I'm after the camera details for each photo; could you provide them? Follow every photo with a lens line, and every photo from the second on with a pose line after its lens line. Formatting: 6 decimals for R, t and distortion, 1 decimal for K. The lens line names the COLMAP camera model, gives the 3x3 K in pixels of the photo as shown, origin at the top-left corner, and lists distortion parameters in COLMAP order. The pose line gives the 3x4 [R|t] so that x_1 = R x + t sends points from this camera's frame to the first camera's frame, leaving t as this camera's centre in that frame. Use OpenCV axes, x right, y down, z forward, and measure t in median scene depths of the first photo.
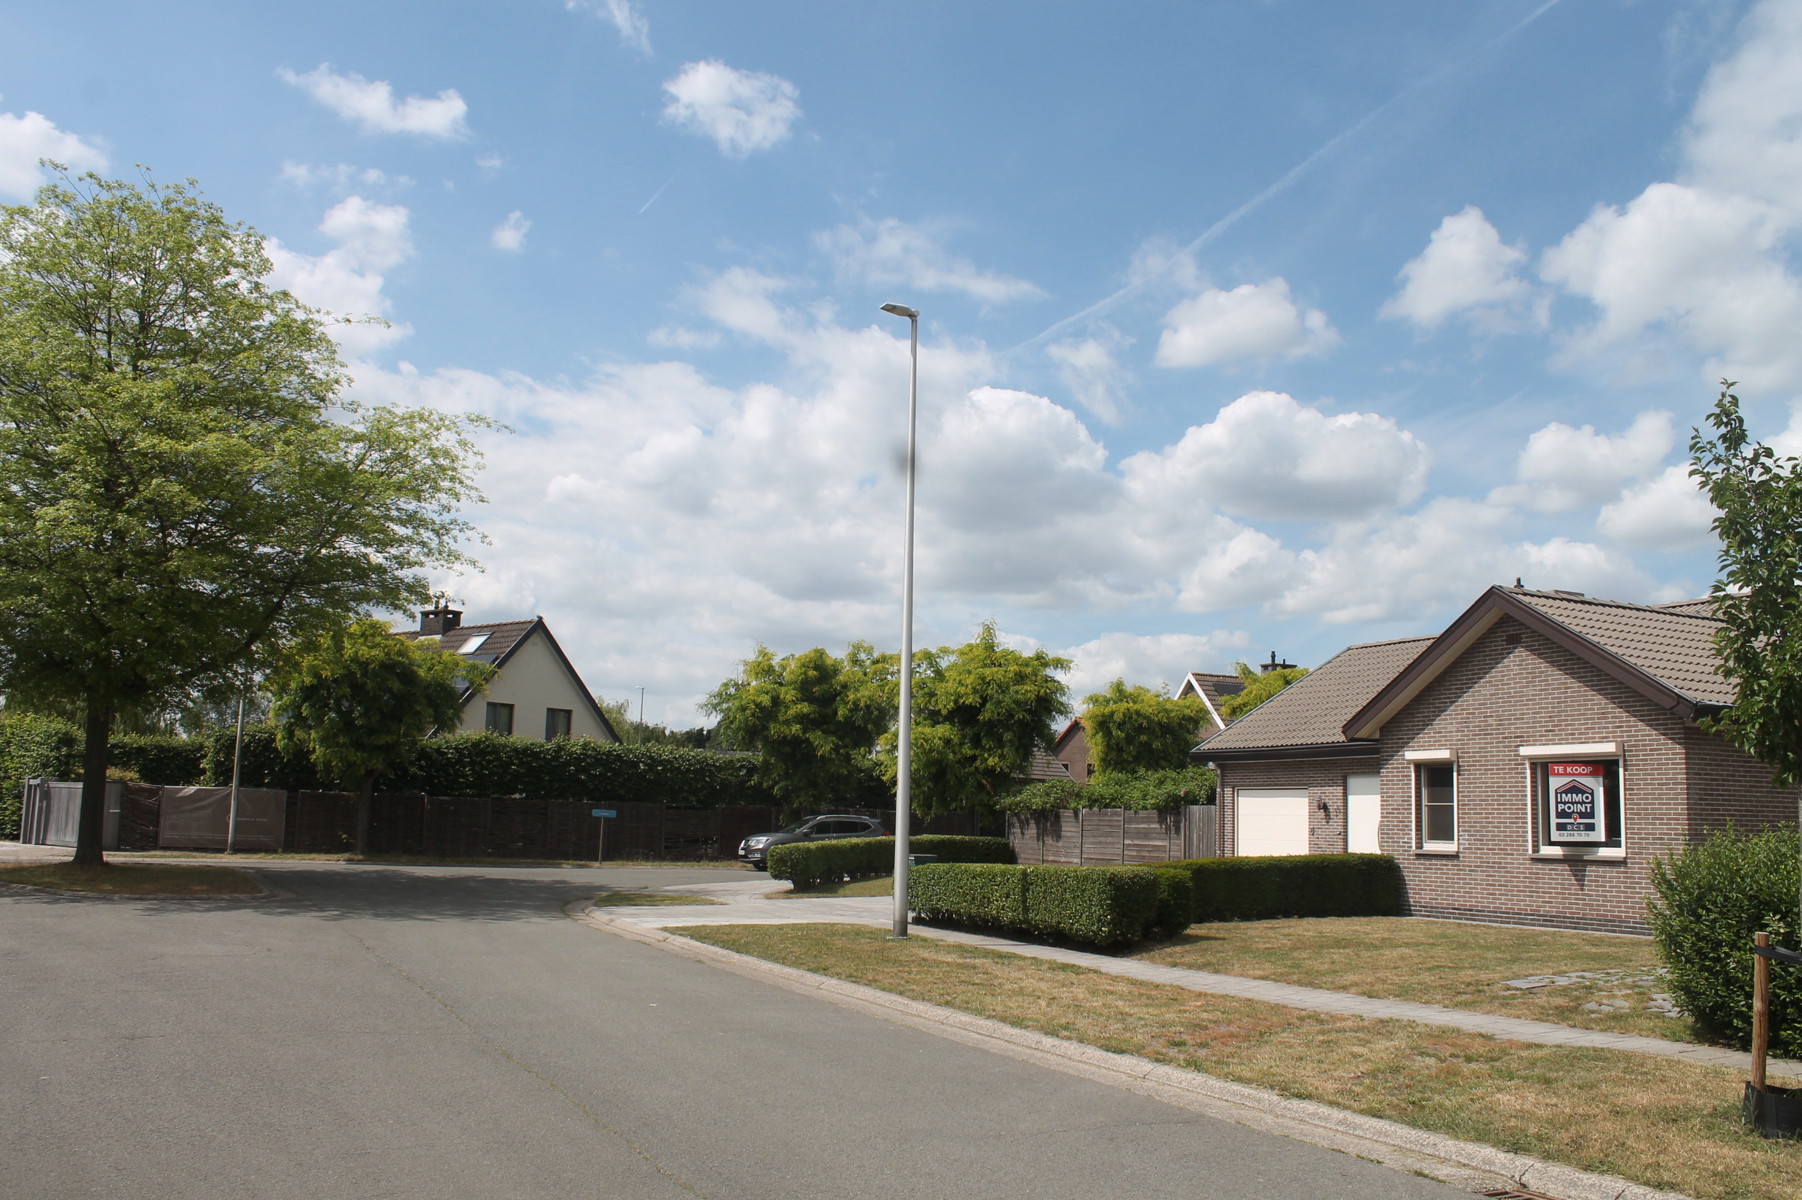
lens RADIAL K [[1518.8, 0, 901.0], [0, 1518.8, 600.0], [0, 0, 1]] dist [-0.203802, 0.192905]
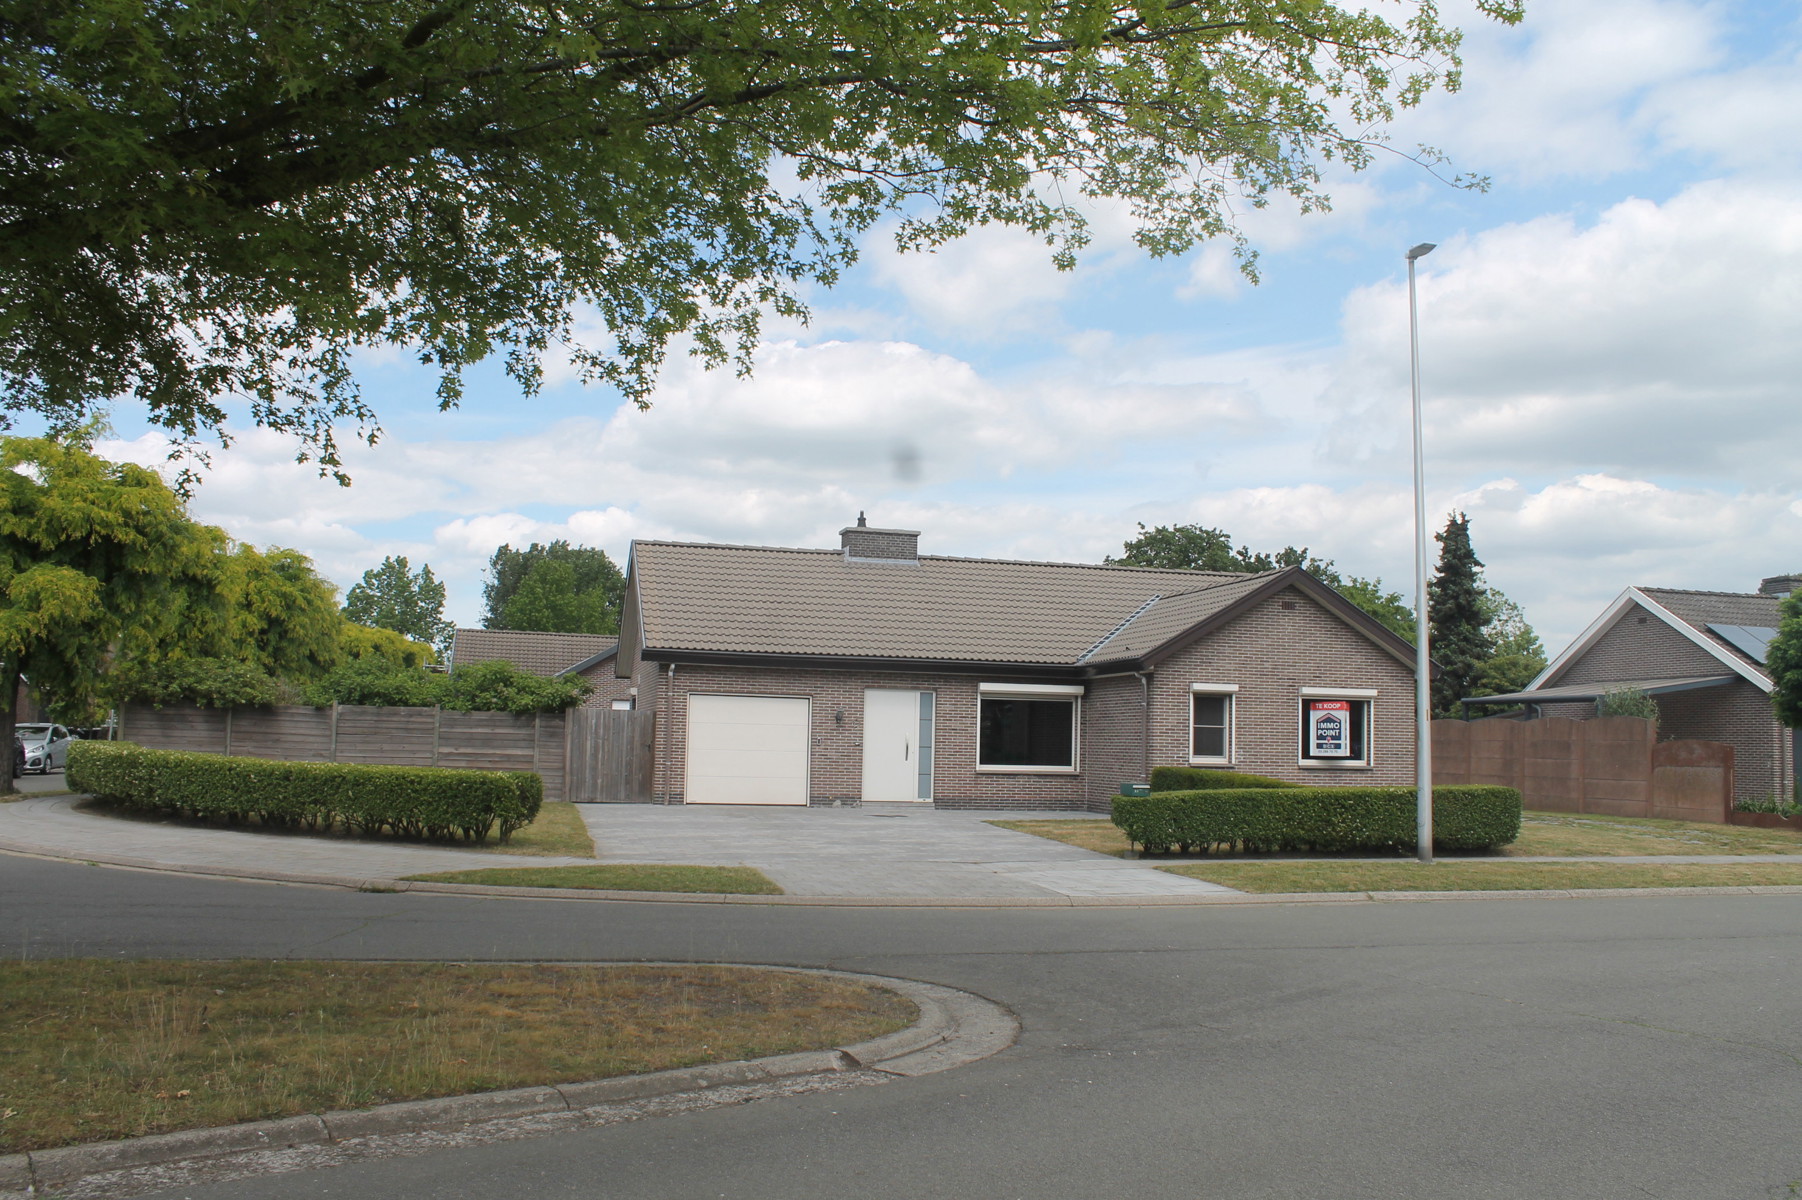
lens RADIAL K [[1593.8, 0, 862.3], [0, 1593.8, 568.3], [0, 0, 1]] dist [-0.112155, 0.005093]
pose [[0.199880, 0.083679, 0.976241, -1.088036], [-0.158656, 0.985962, -0.052029, 0.131807], [-0.966890, -0.144487, 0.210350, 1.099362]]
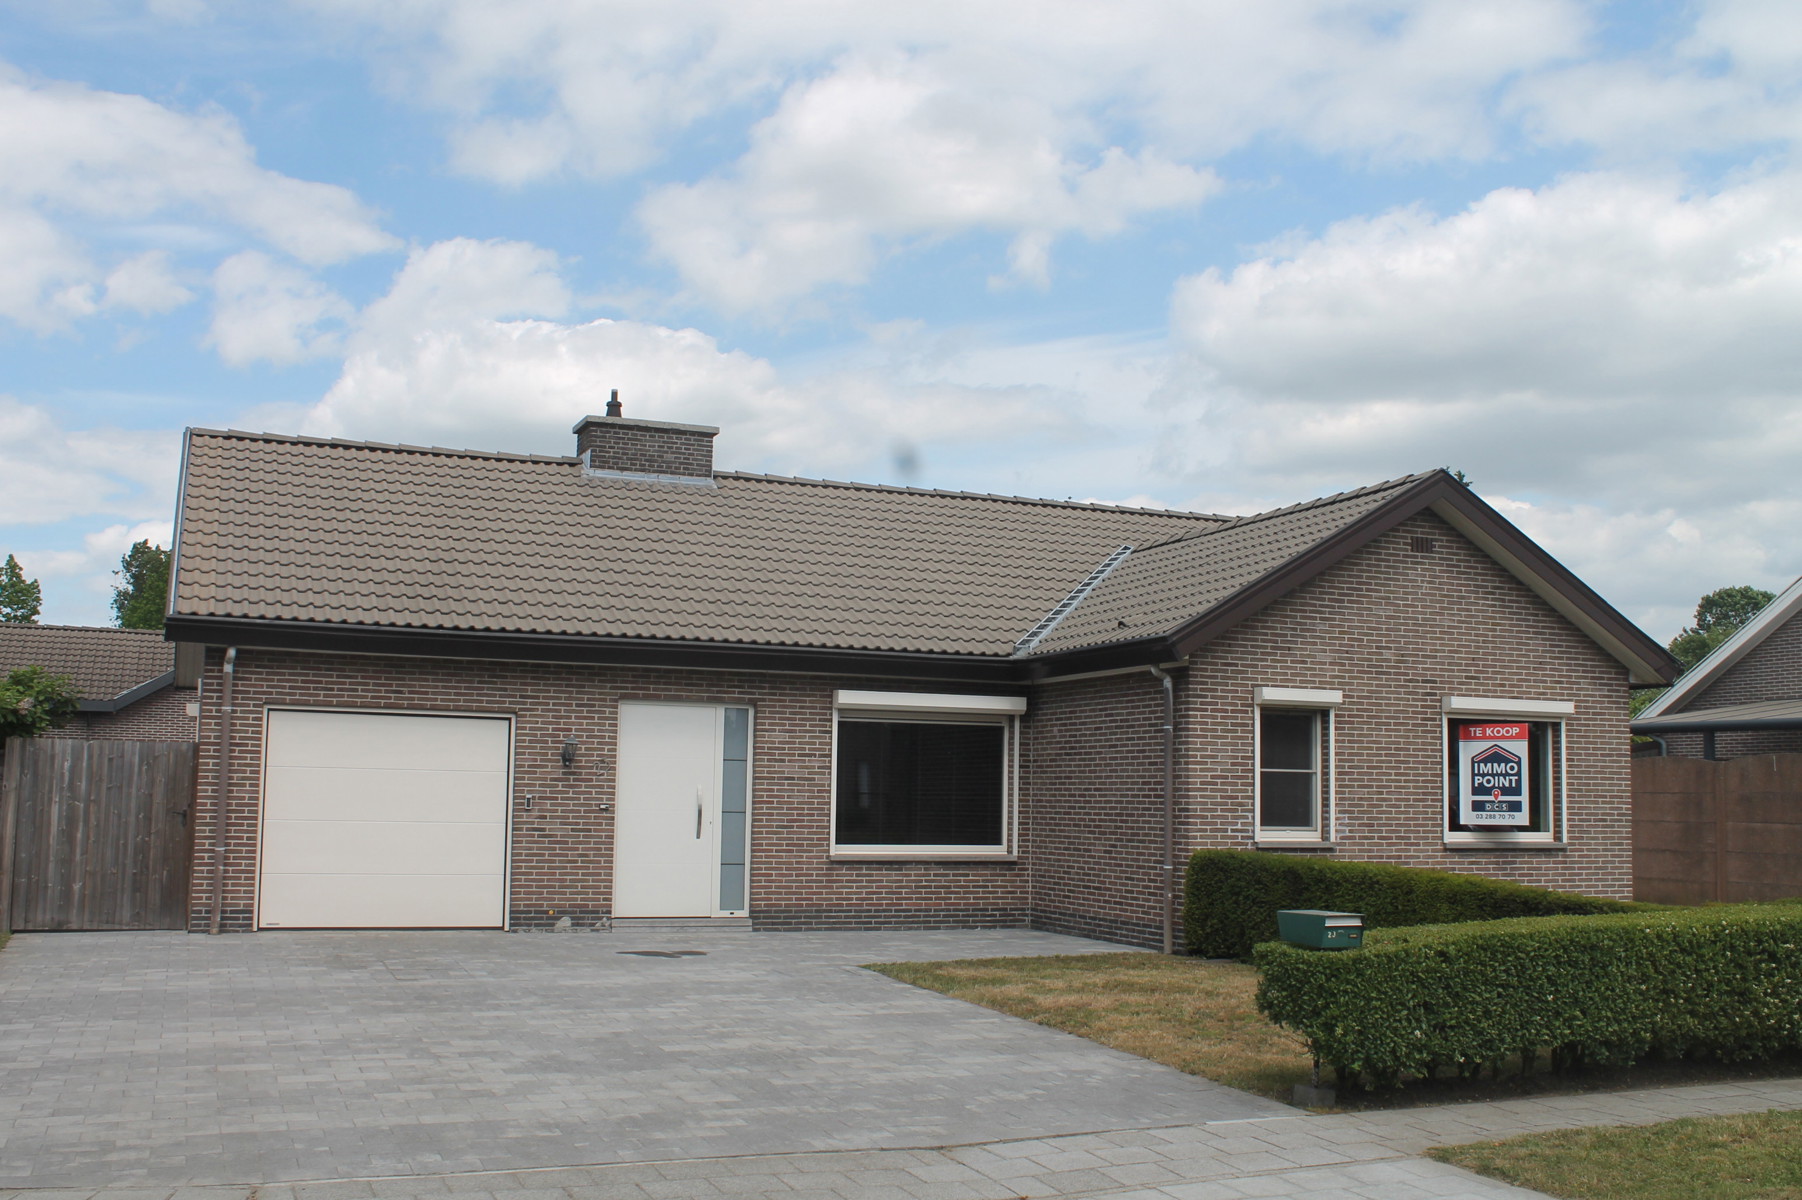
lens RADIAL K [[1846.8, 0, 901.0], [0, 1846.8, 600.0], [0, 0, 1]] dist [-0.094842, 0.019151]
pose [[0.040534, 0.078915, 0.996057, -0.489715], [-0.158325, 0.984789, -0.071579, 0.160294], [-0.986555, -0.154800, 0.052412, 1.224691]]
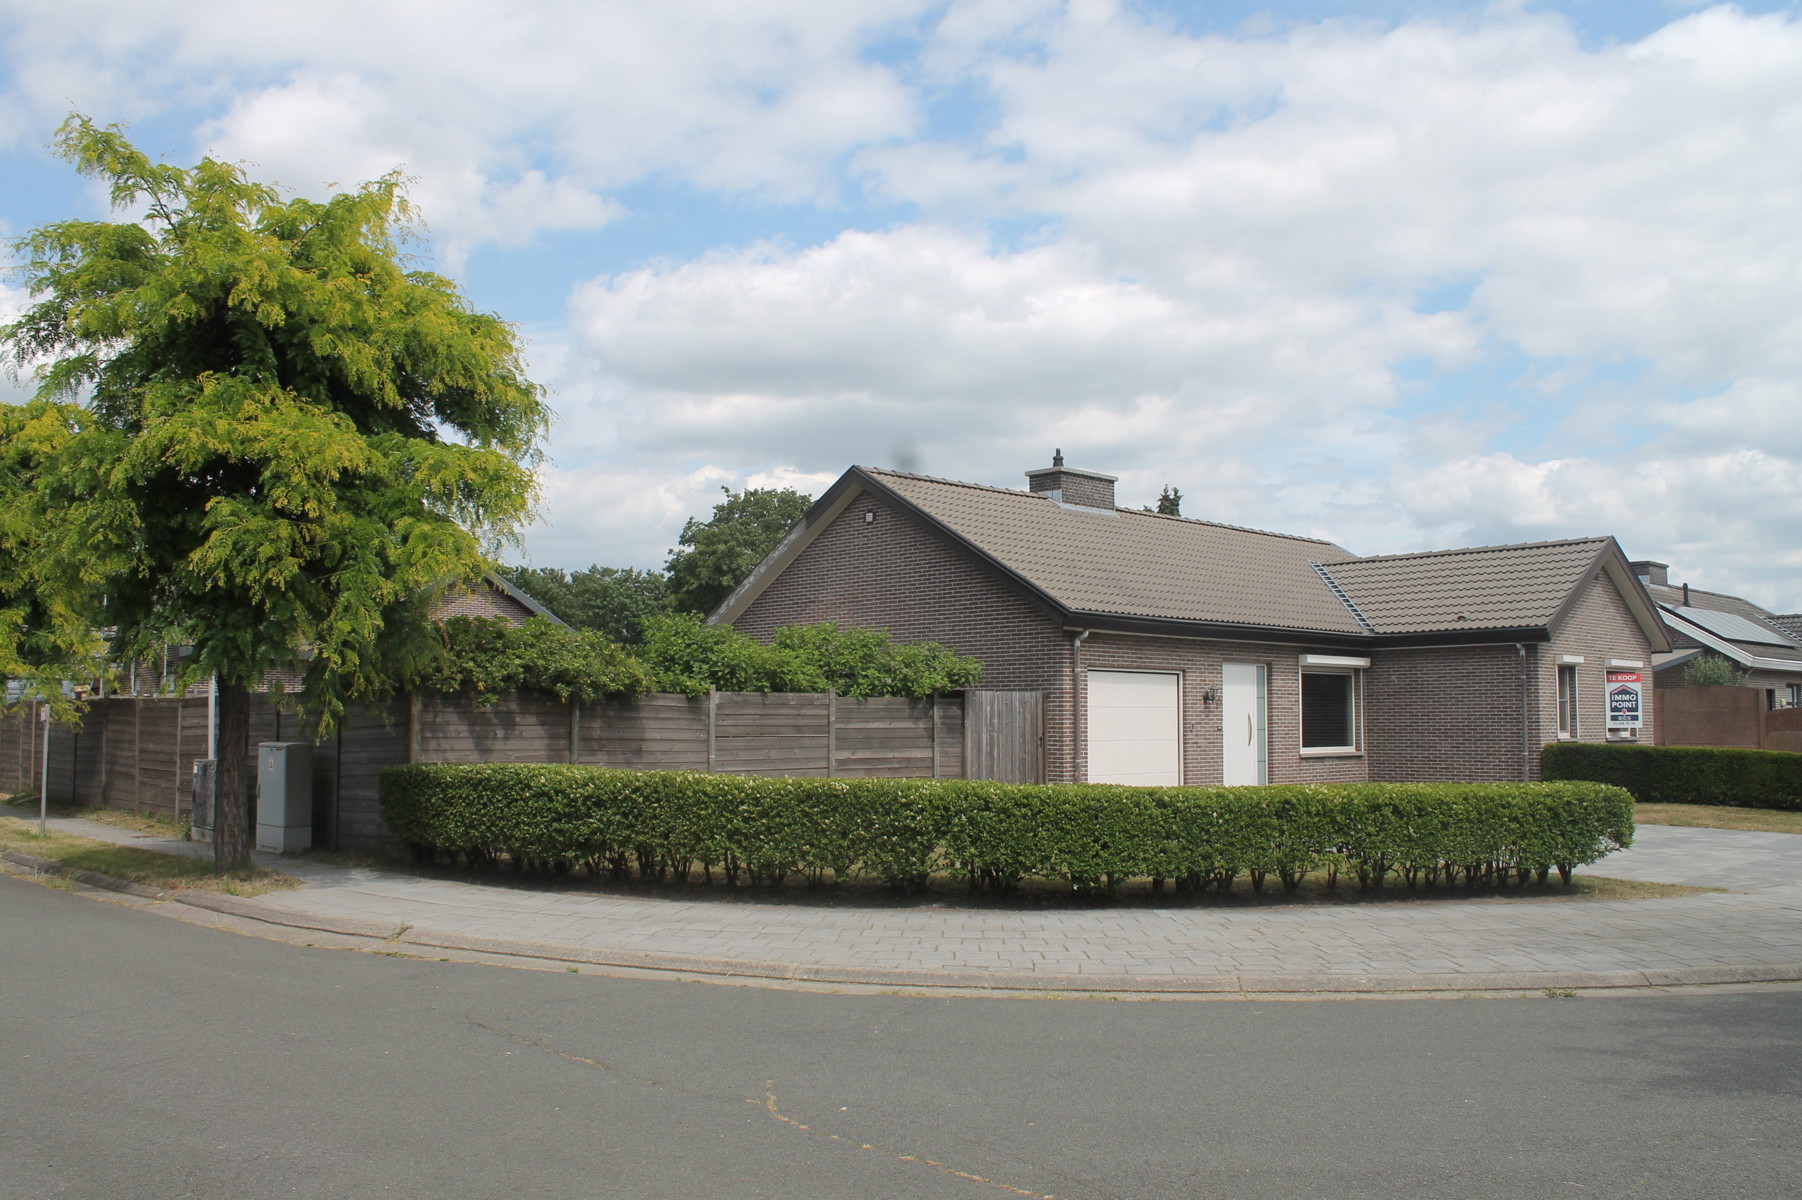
lens RADIAL K [[1518.8, 0, 901.0], [0, 1518.8, 600.0], [0, 0, 1]] dist [-0.203802, 0.192905]
pose [[-0.316992, 0.043388, 0.947435, -0.643397], [-0.149981, 0.984090, -0.095247, 0.272584], [-0.936495, -0.172290, -0.305441, 2.034063]]
